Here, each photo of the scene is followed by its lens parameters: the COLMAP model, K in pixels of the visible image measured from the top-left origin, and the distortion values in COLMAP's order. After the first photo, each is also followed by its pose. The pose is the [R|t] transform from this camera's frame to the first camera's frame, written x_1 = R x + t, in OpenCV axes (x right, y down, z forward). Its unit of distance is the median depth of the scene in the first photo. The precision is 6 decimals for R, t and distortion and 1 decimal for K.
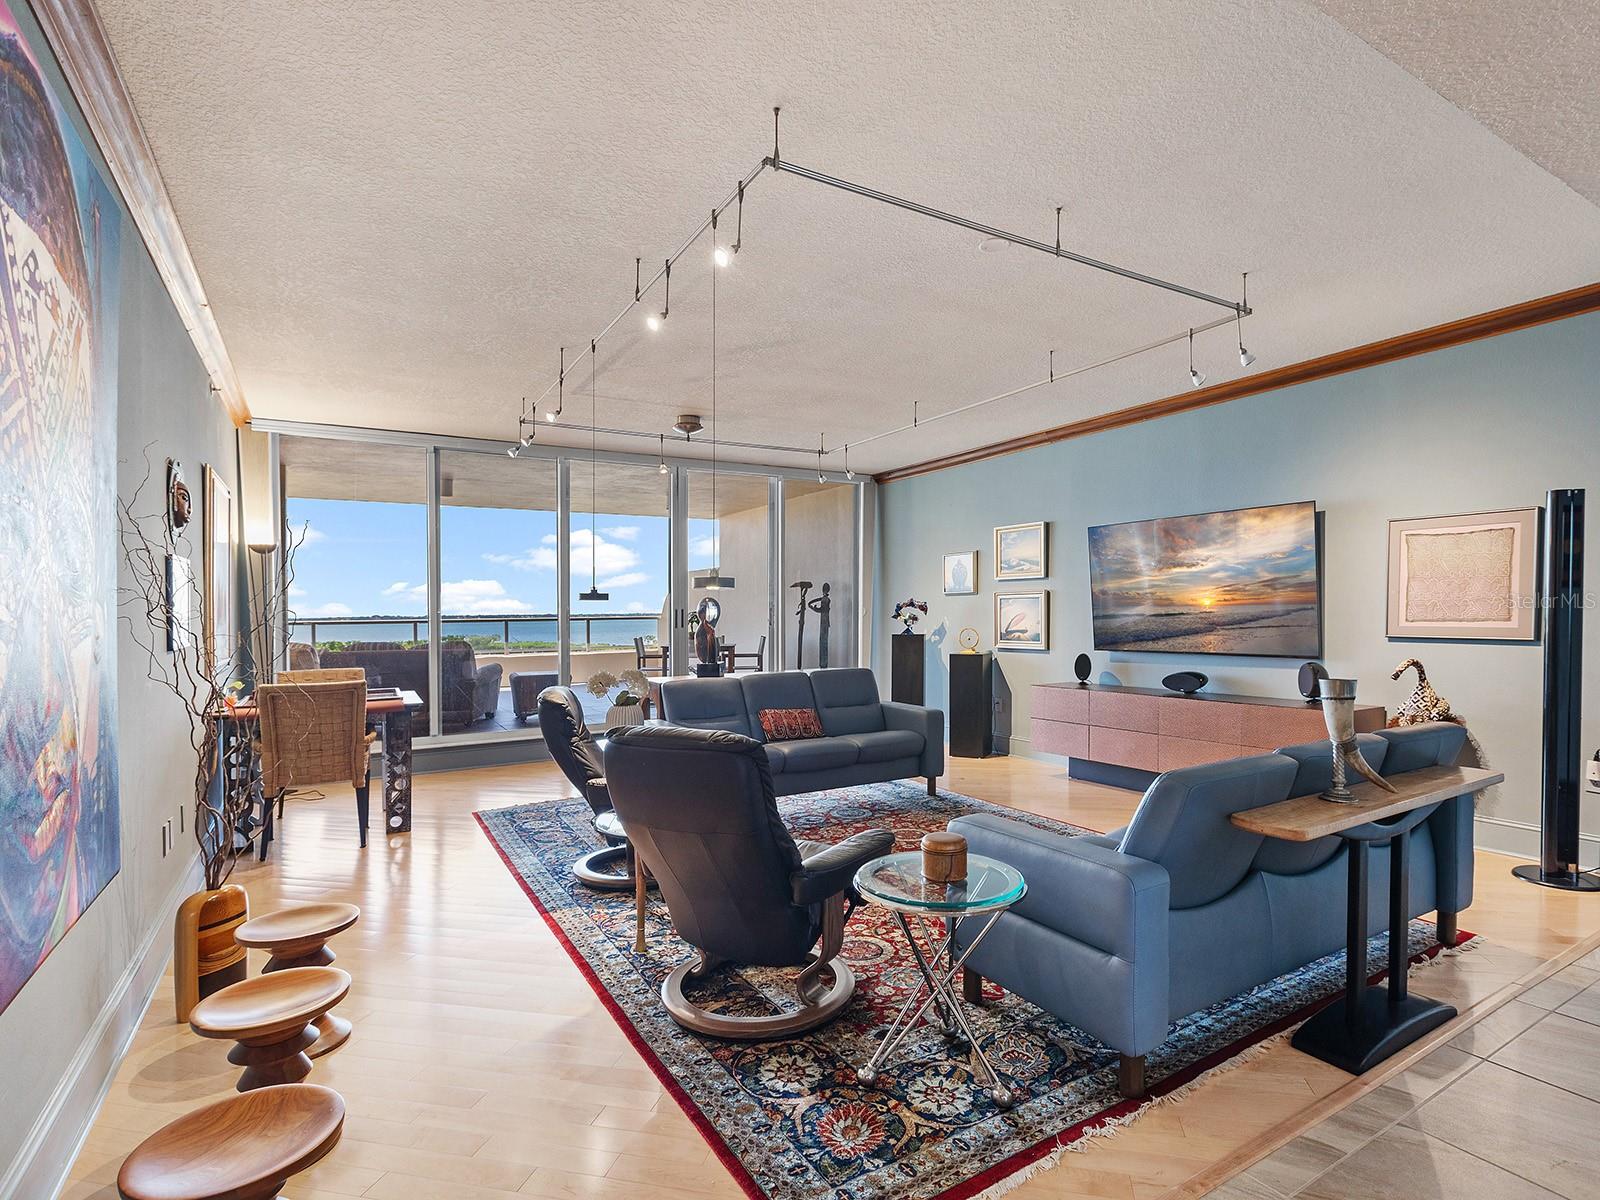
lens RADIAL K [[800.0, 0, 822.4], [0, 800.0, 596.5], [0, 0, 1]] dist [-0.002619, -0.000595]
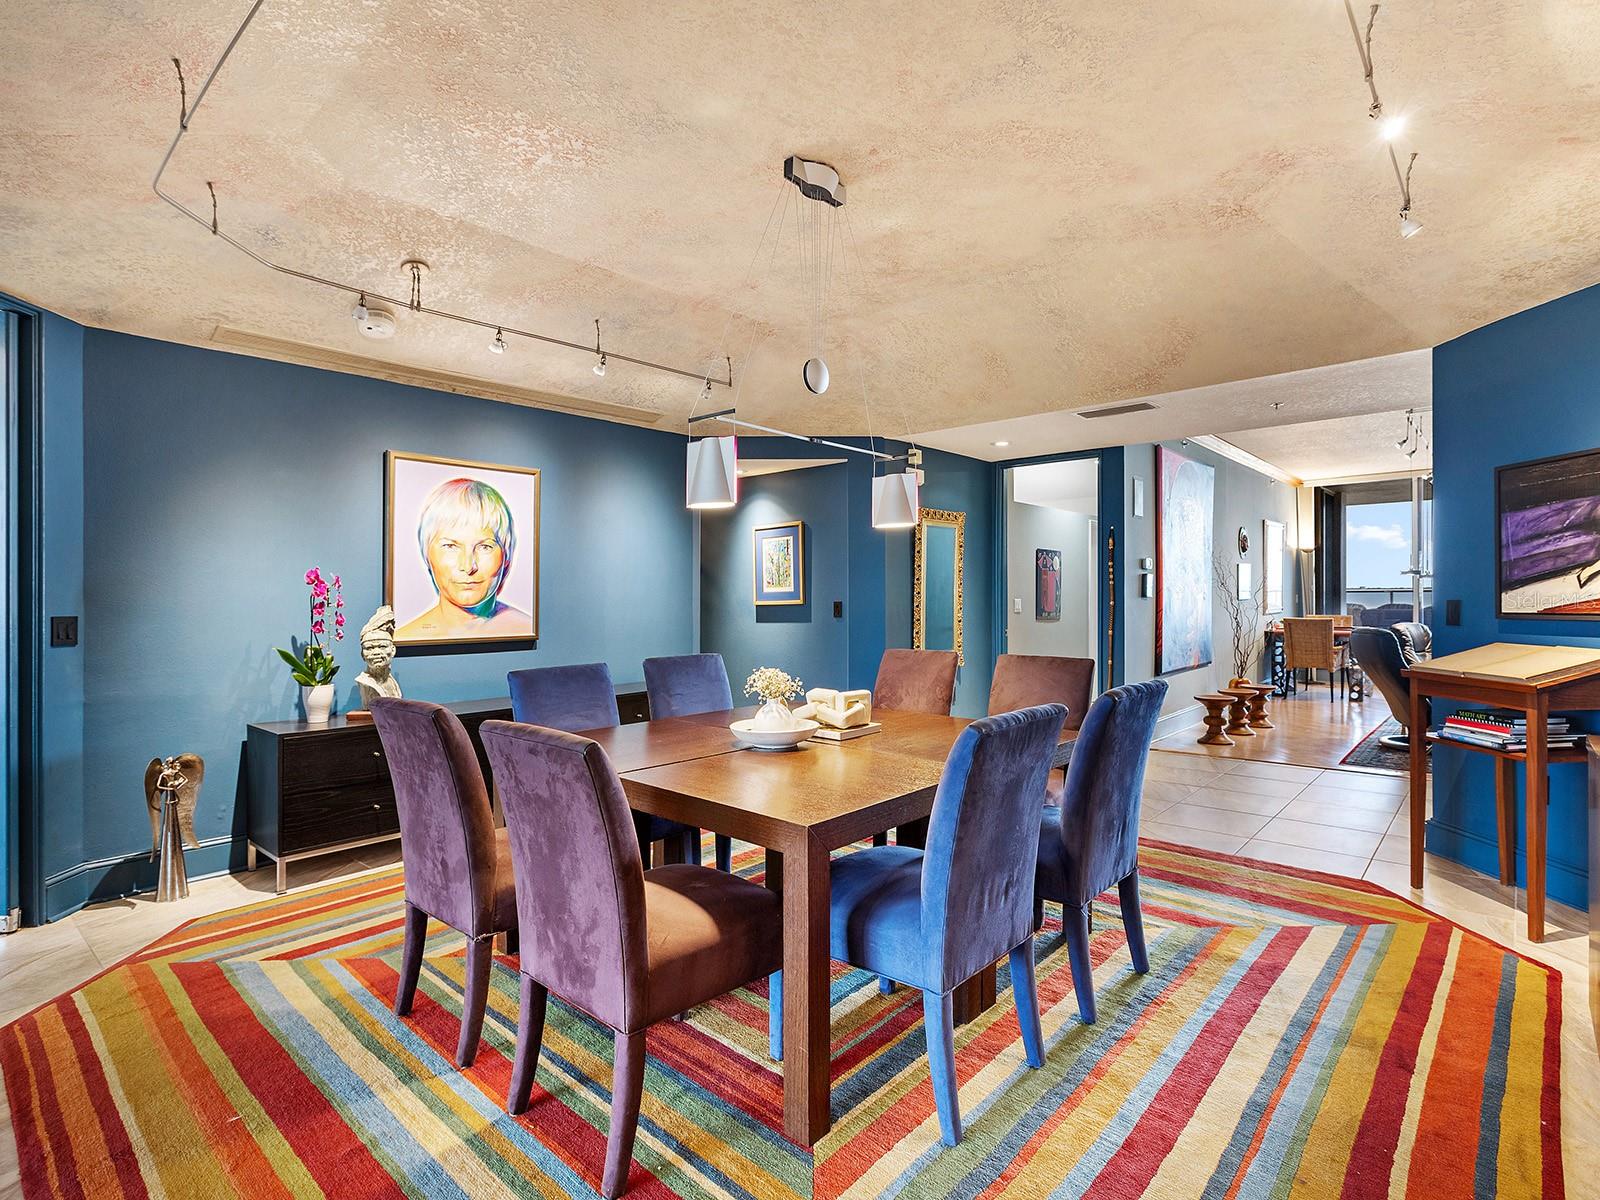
lens RADIAL K [[800.0, 0, 822.4], [0, 800.0, 596.5], [0, 0, 1]] dist [-0.002619, -0.000595]
pose [[0.298911, 0.020208, -0.954067, 0.906060], [0.017905, 0.999481, 0.026779, -0.027412], [0.954113, -0.025087, 0.298394, -0.777043]]
